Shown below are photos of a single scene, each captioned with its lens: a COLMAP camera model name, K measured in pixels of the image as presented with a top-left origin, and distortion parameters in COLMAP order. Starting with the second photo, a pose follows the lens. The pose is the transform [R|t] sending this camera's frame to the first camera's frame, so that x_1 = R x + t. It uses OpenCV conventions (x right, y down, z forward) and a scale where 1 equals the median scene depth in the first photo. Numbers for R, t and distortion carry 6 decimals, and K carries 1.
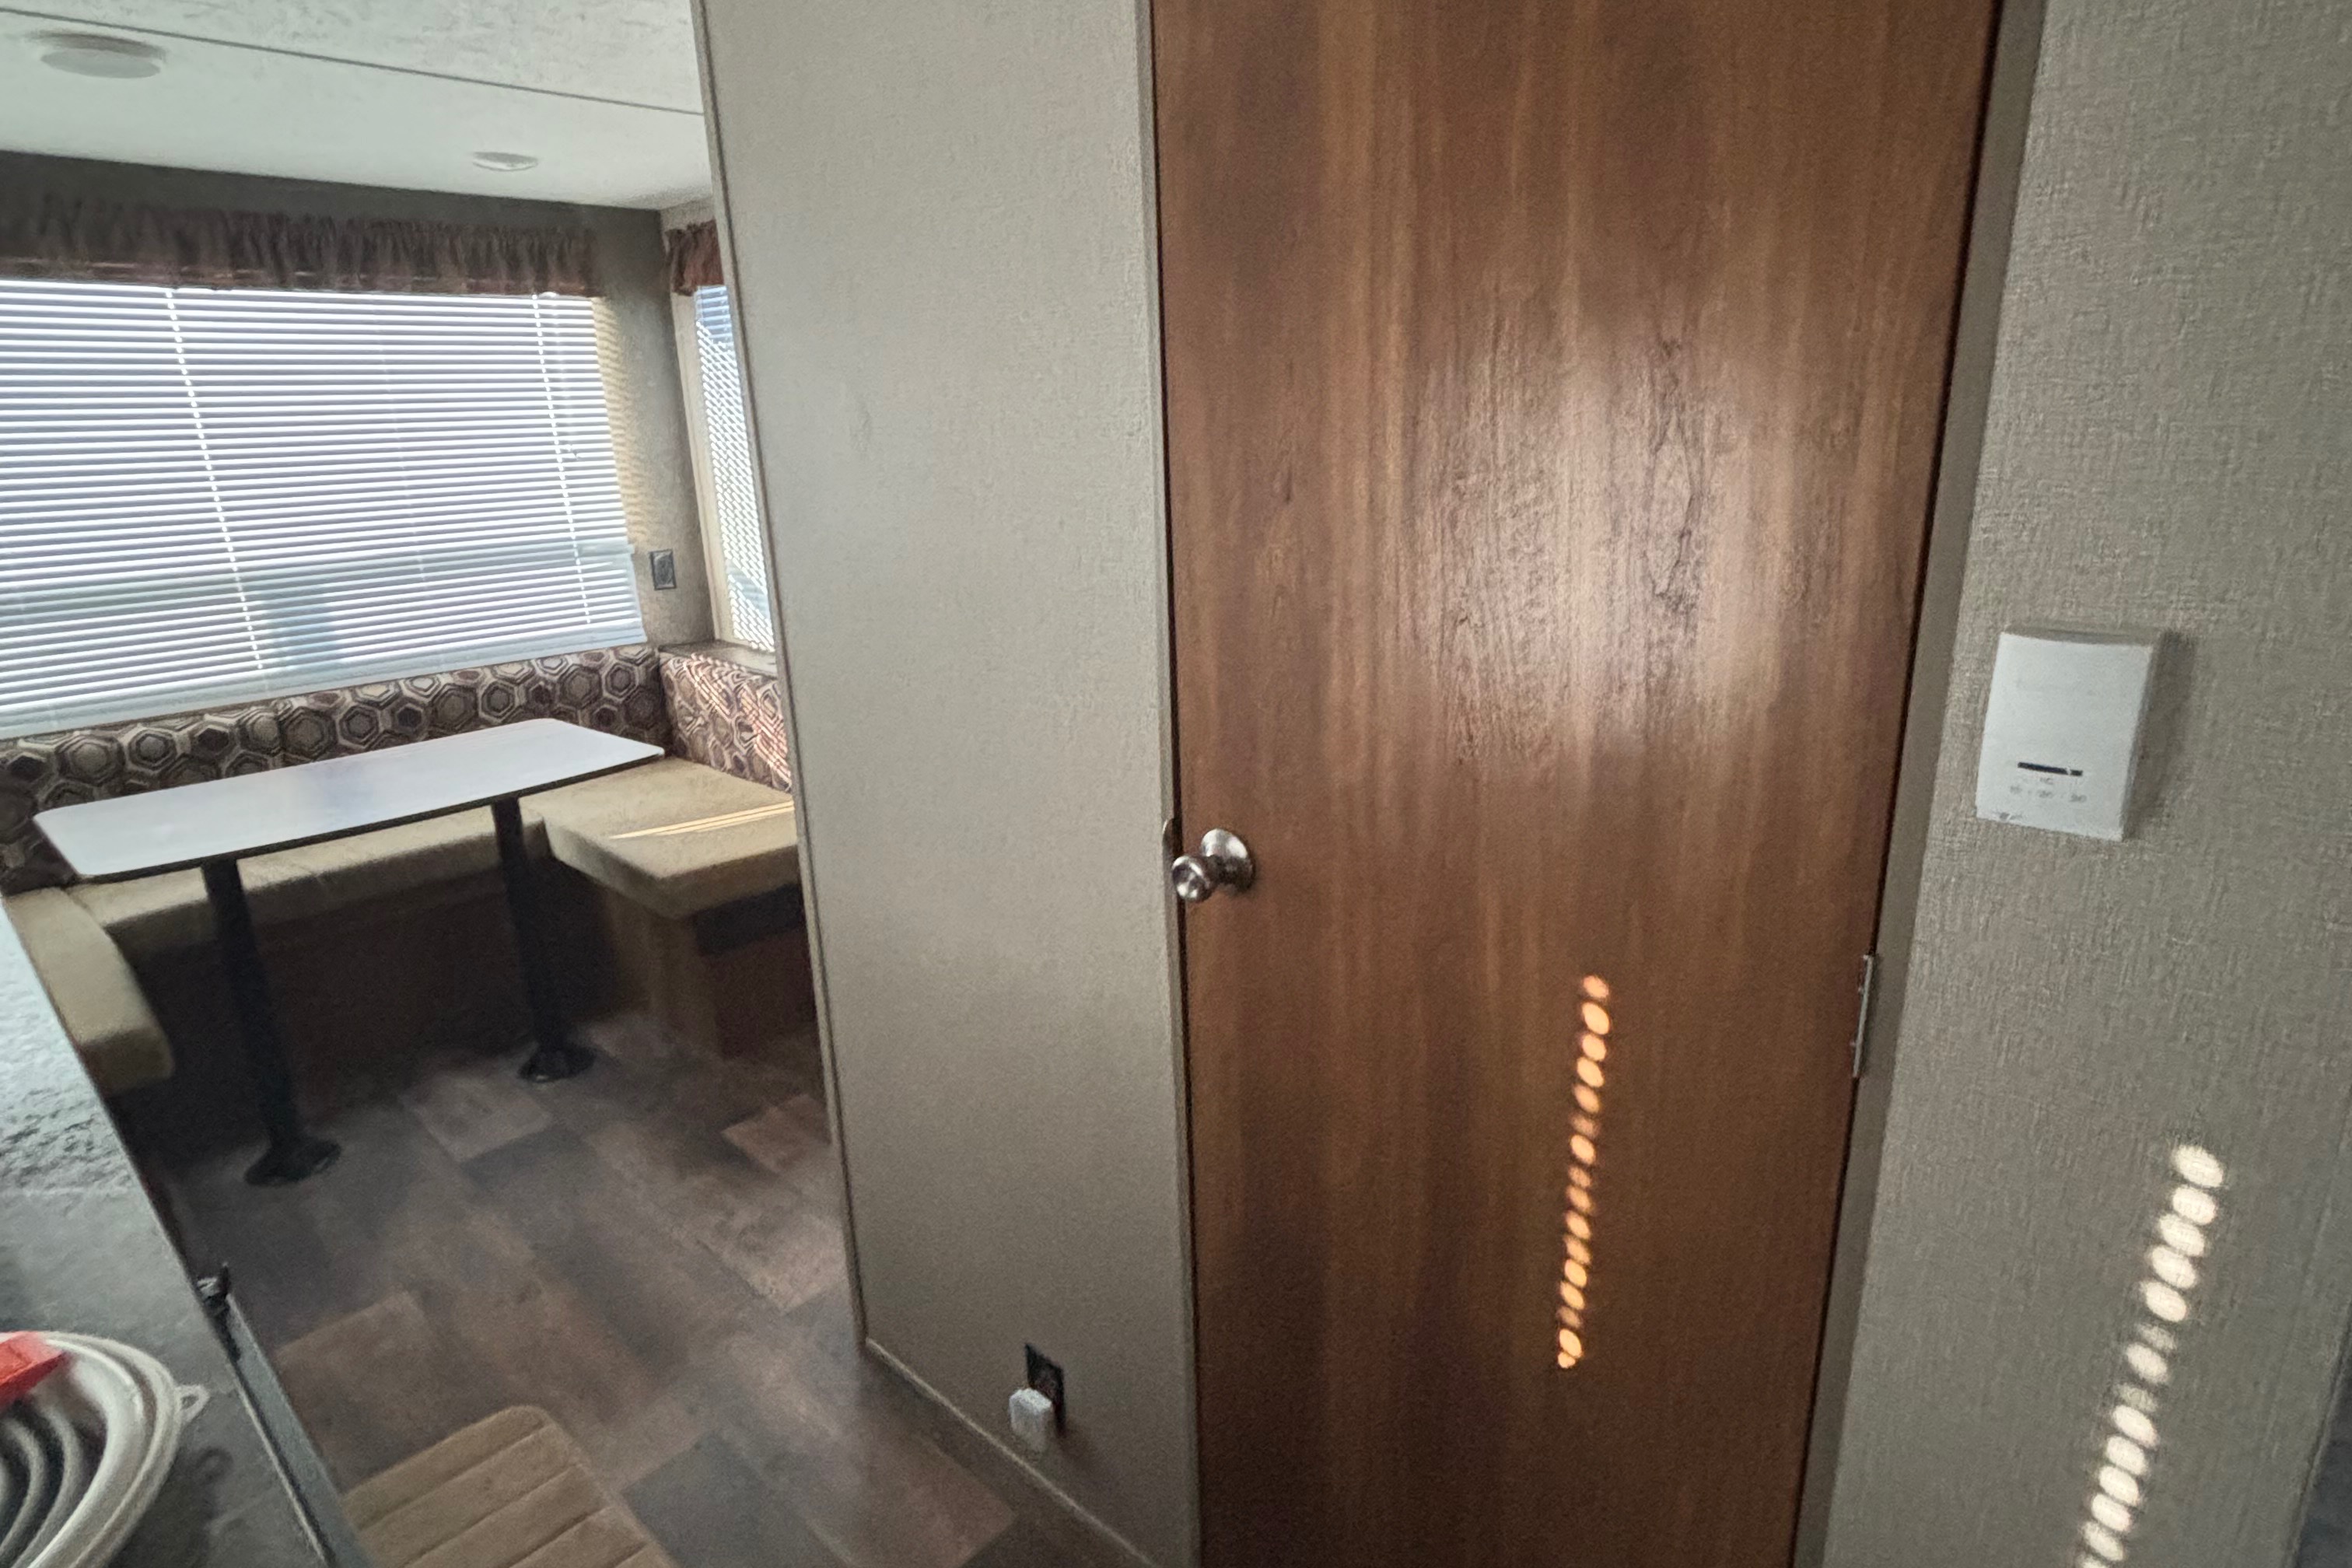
lens RADIAL K [[1268.2, 0, 1185.9], [0, 1268.2, 779.2], [0, 0, 1]] dist [-0.006263, -0.002175]
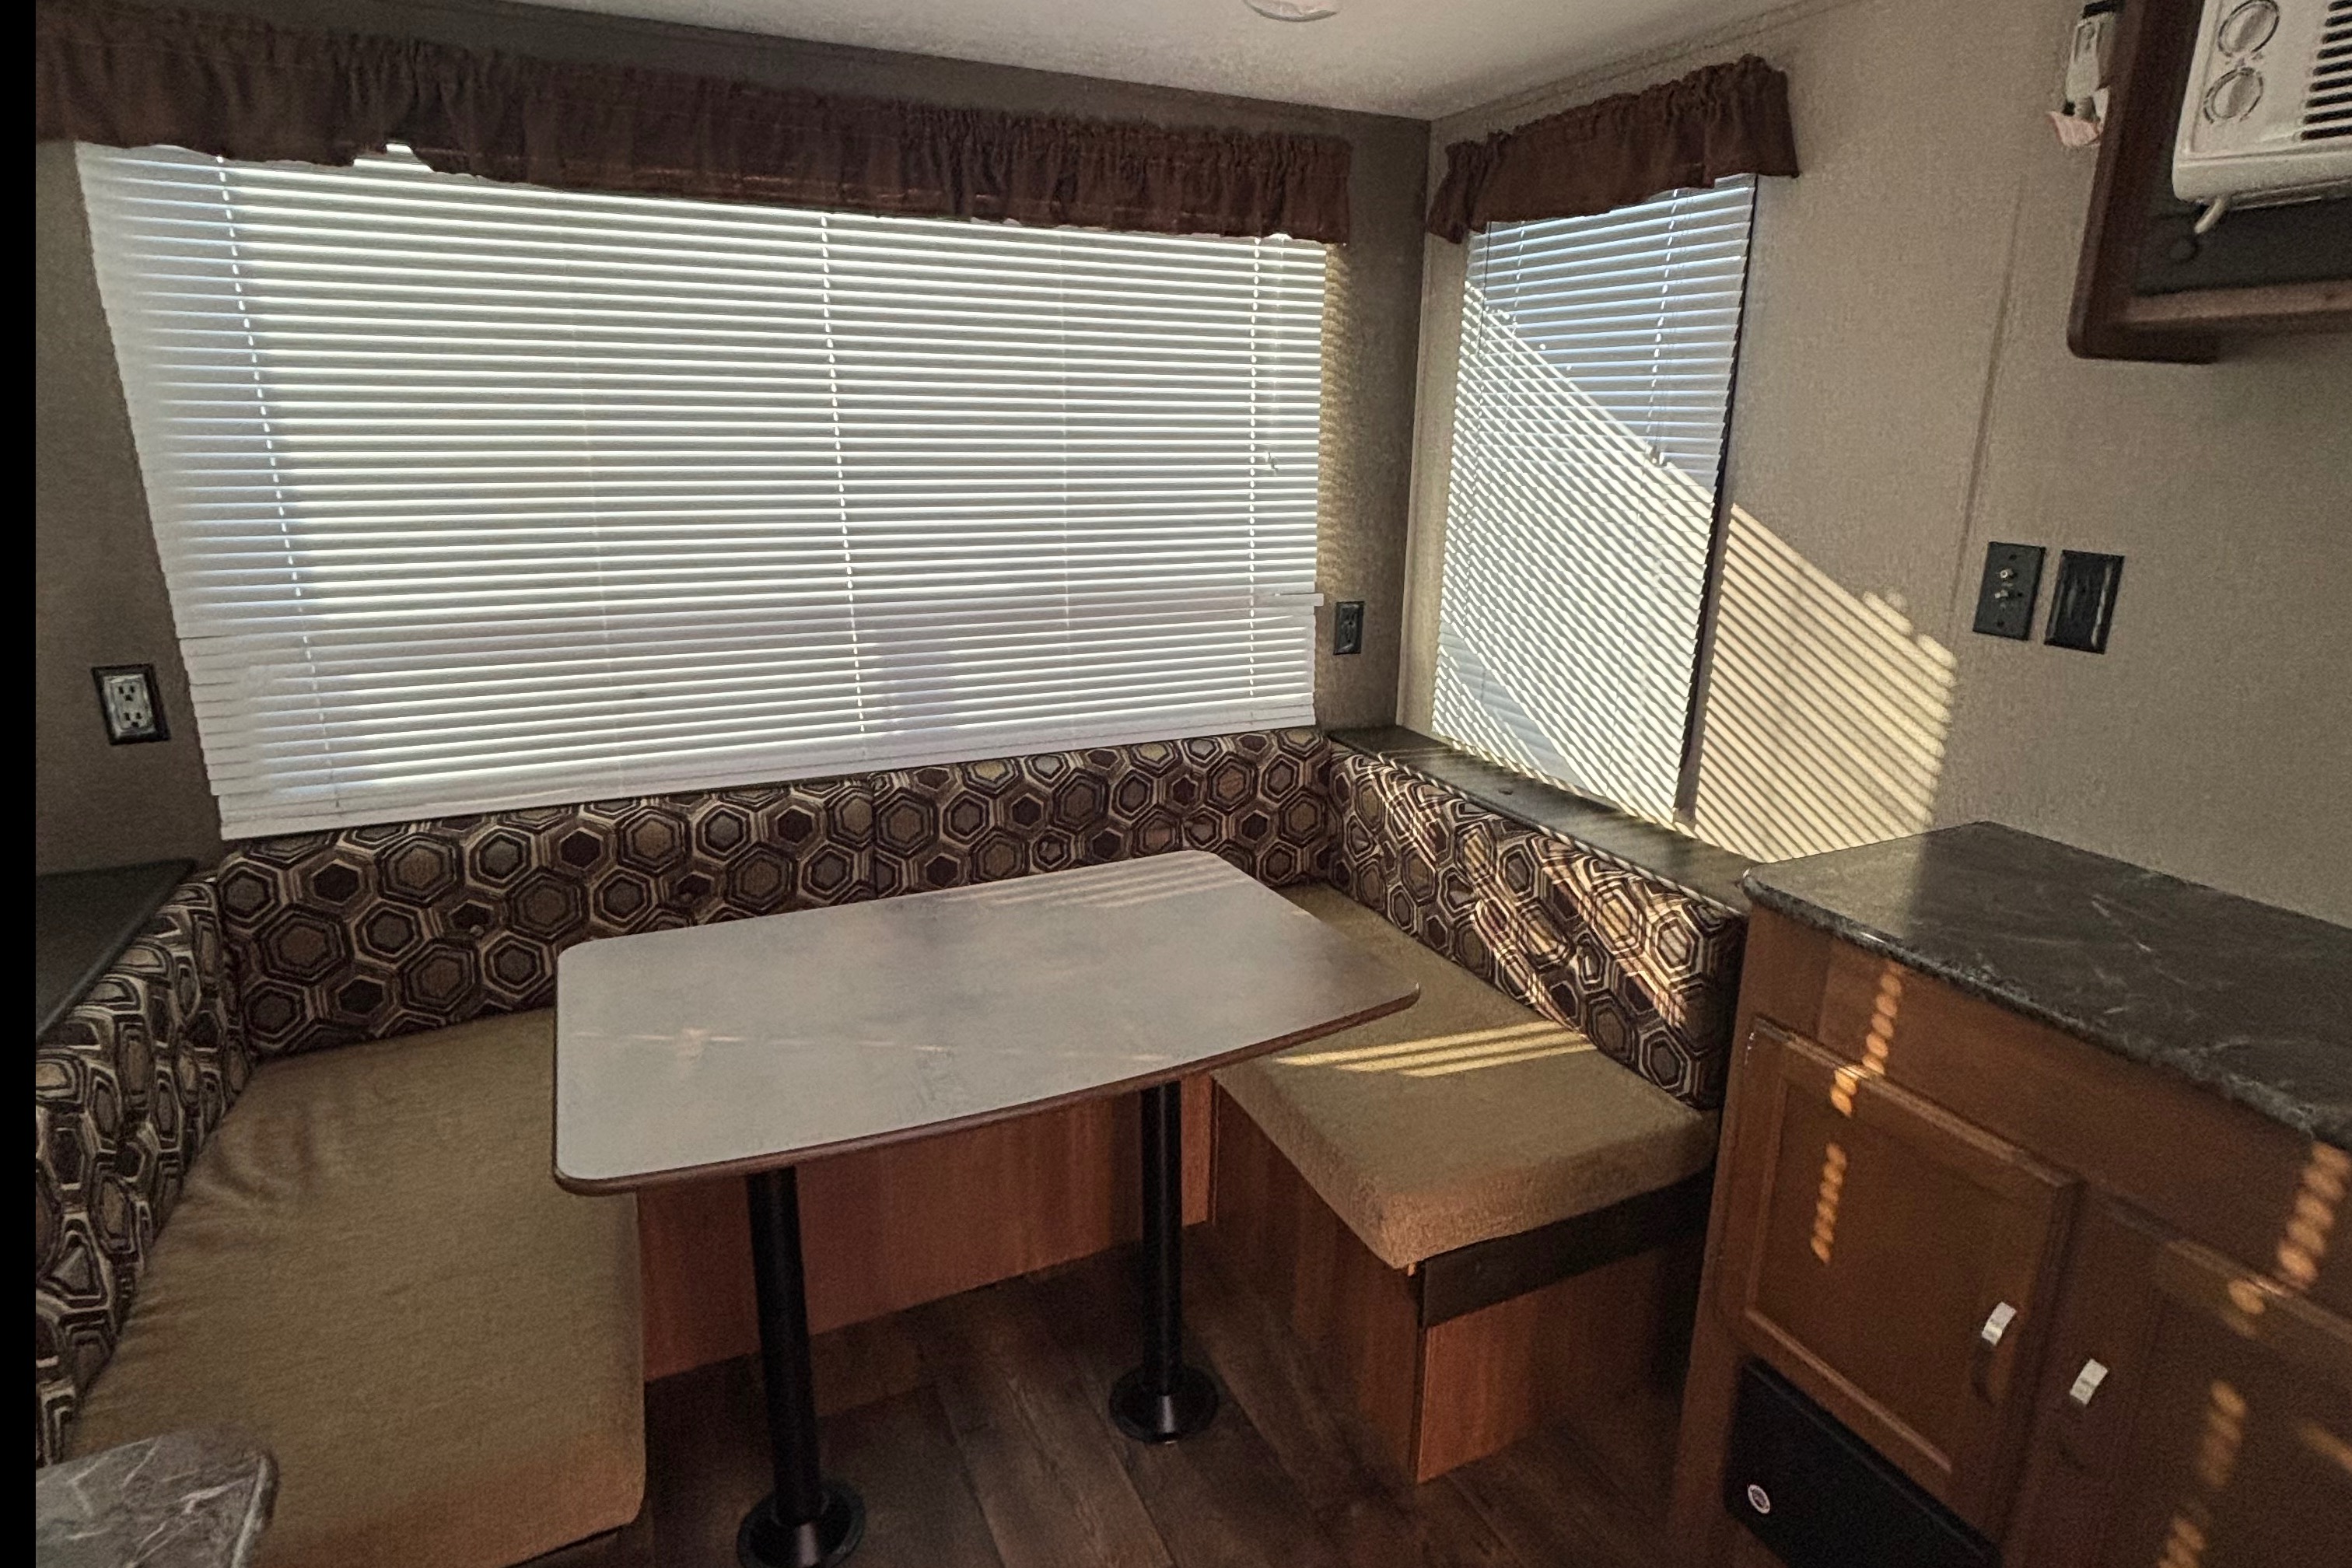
lens RADIAL K [[1268.2, 0, 1219.0], [0, 1268.2, 785.1], [0, 0, 1]] dist [-0.006263, -0.002175]
pose [[0.930554, 0.140928, -0.337948, -0.259468], [-0.141325, 0.989683, 0.023565, -0.095999], [0.337783, 0.025832, 0.940870, 0.342126]]
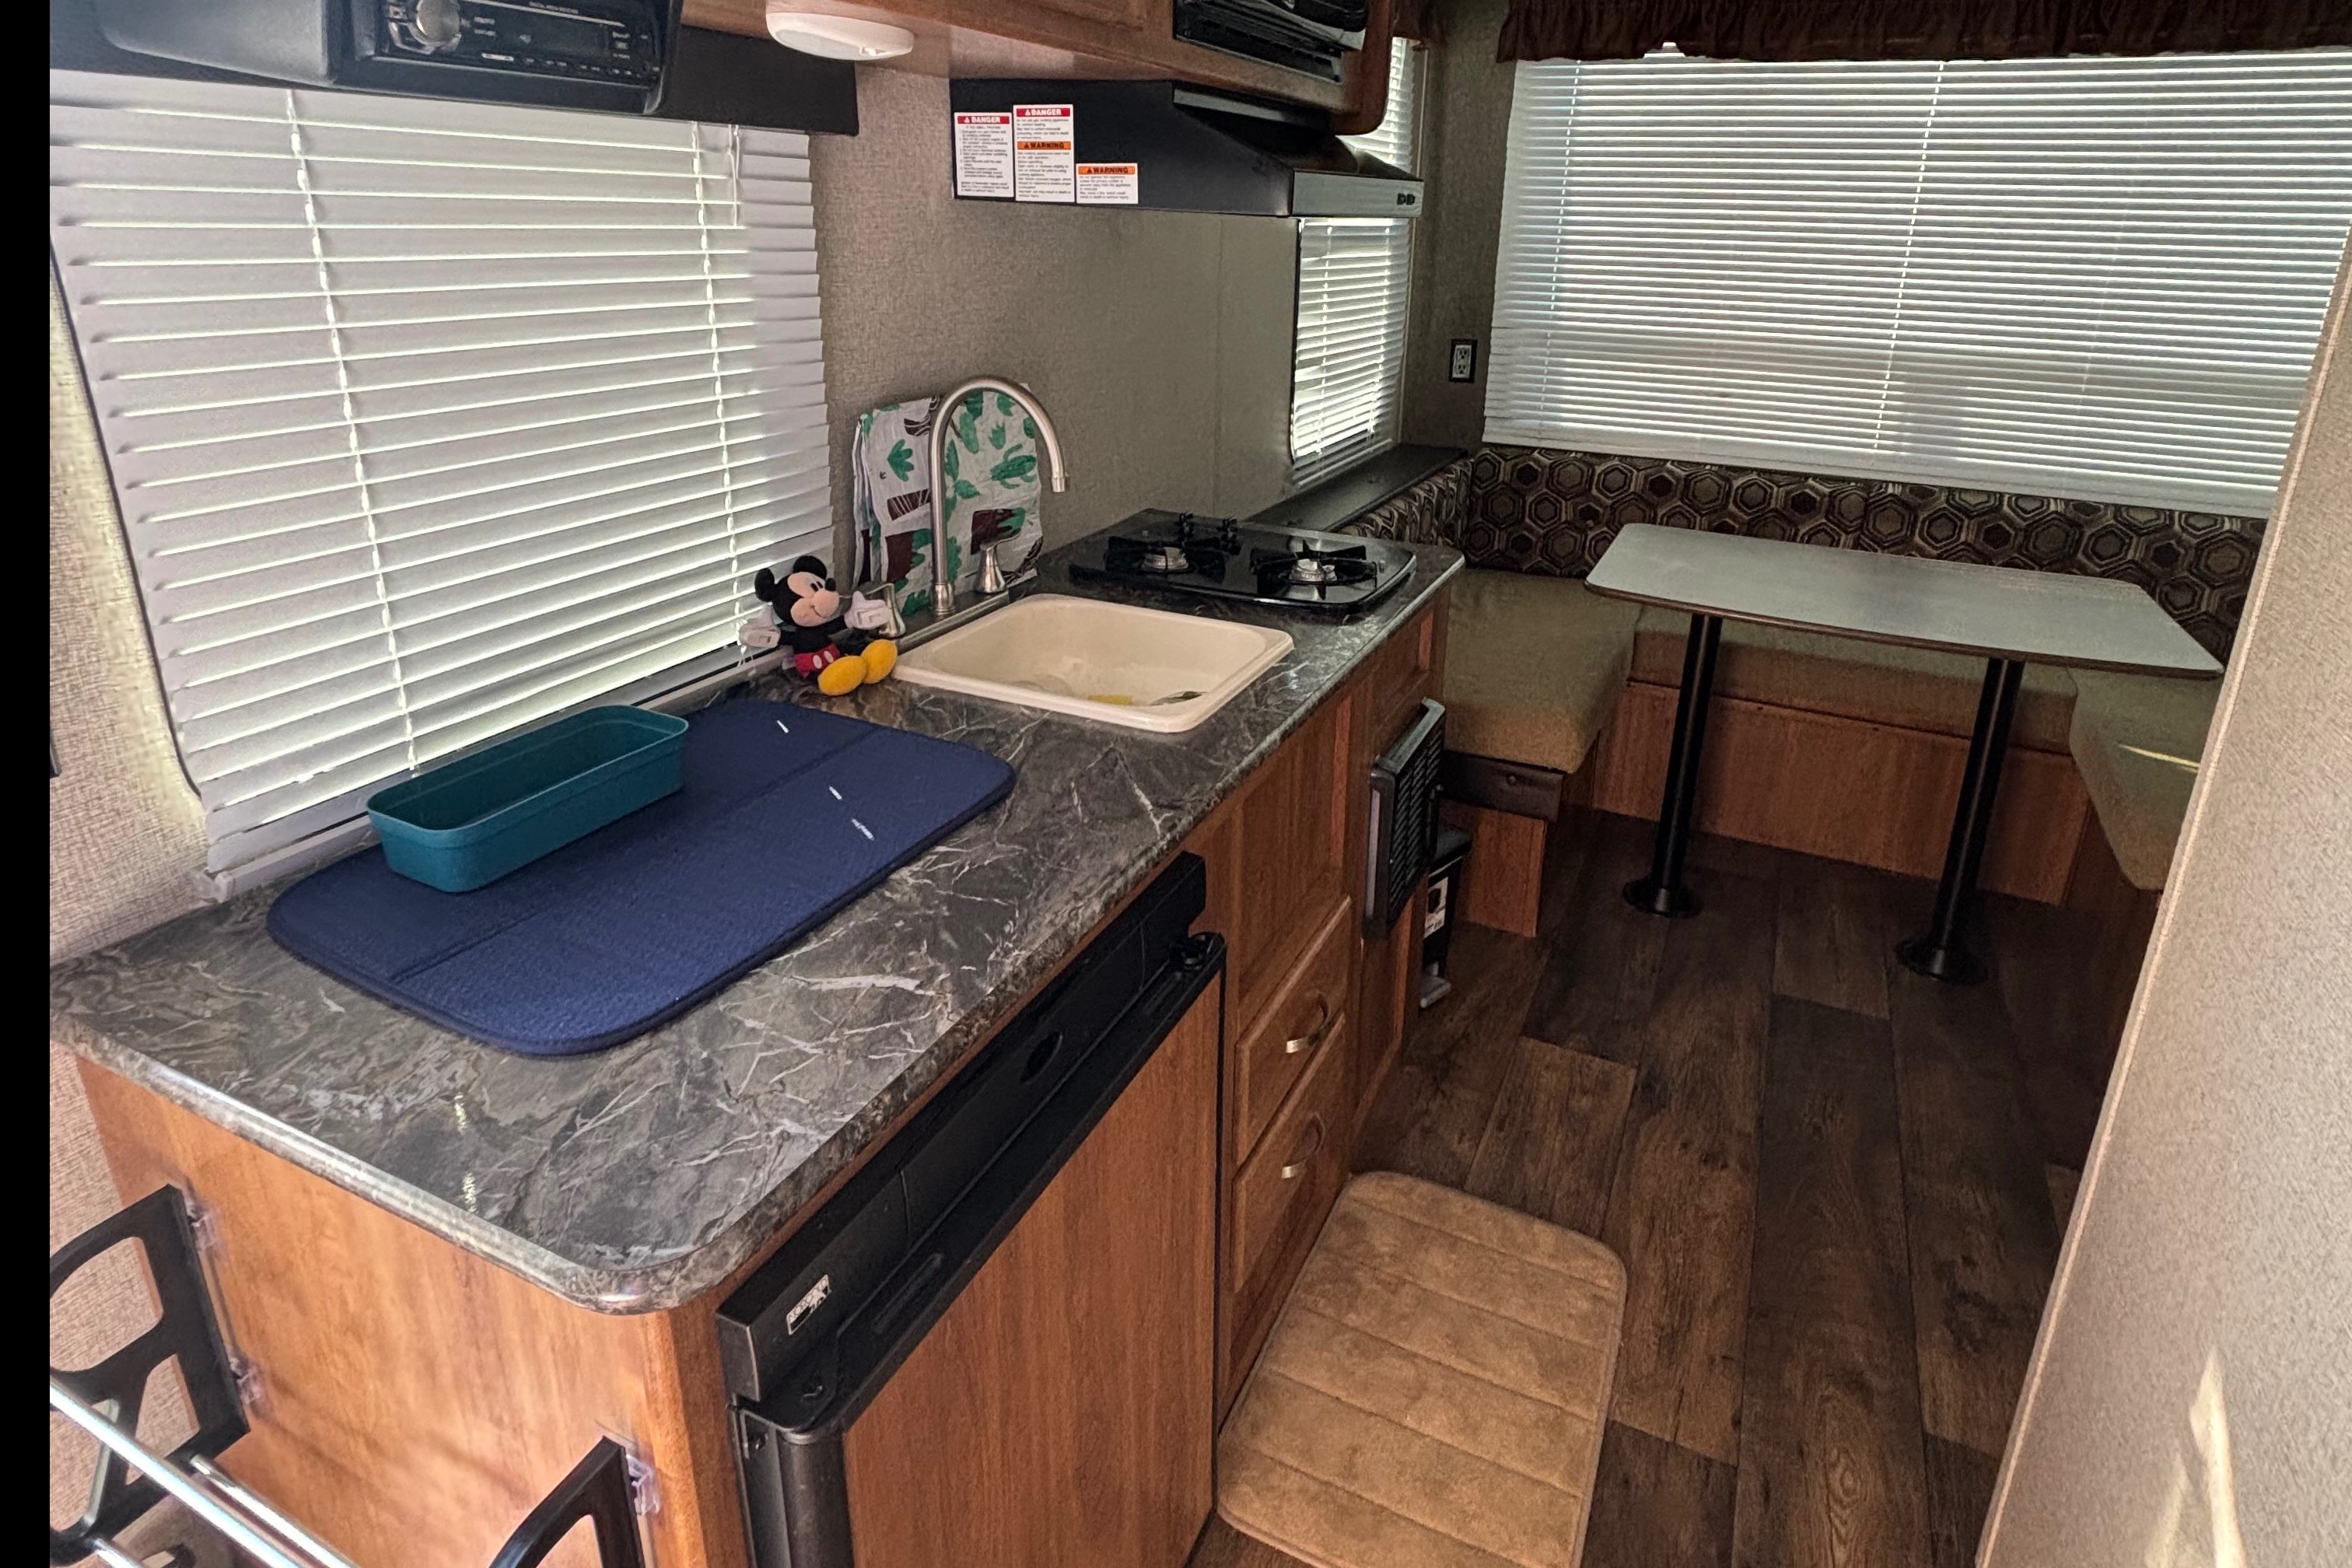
lens RADIAL K [[1268.2, 0, 1234.2], [0, 1268.2, 625.8], [0, 0, 1]] dist [-0.006263, -0.002175]
pose [[0.324416, 0.328295, -0.887117, 0.028601], [-0.303434, 0.924396, 0.231126, -0.033396], [0.895925, 0.194201, 0.399505, 0.165362]]
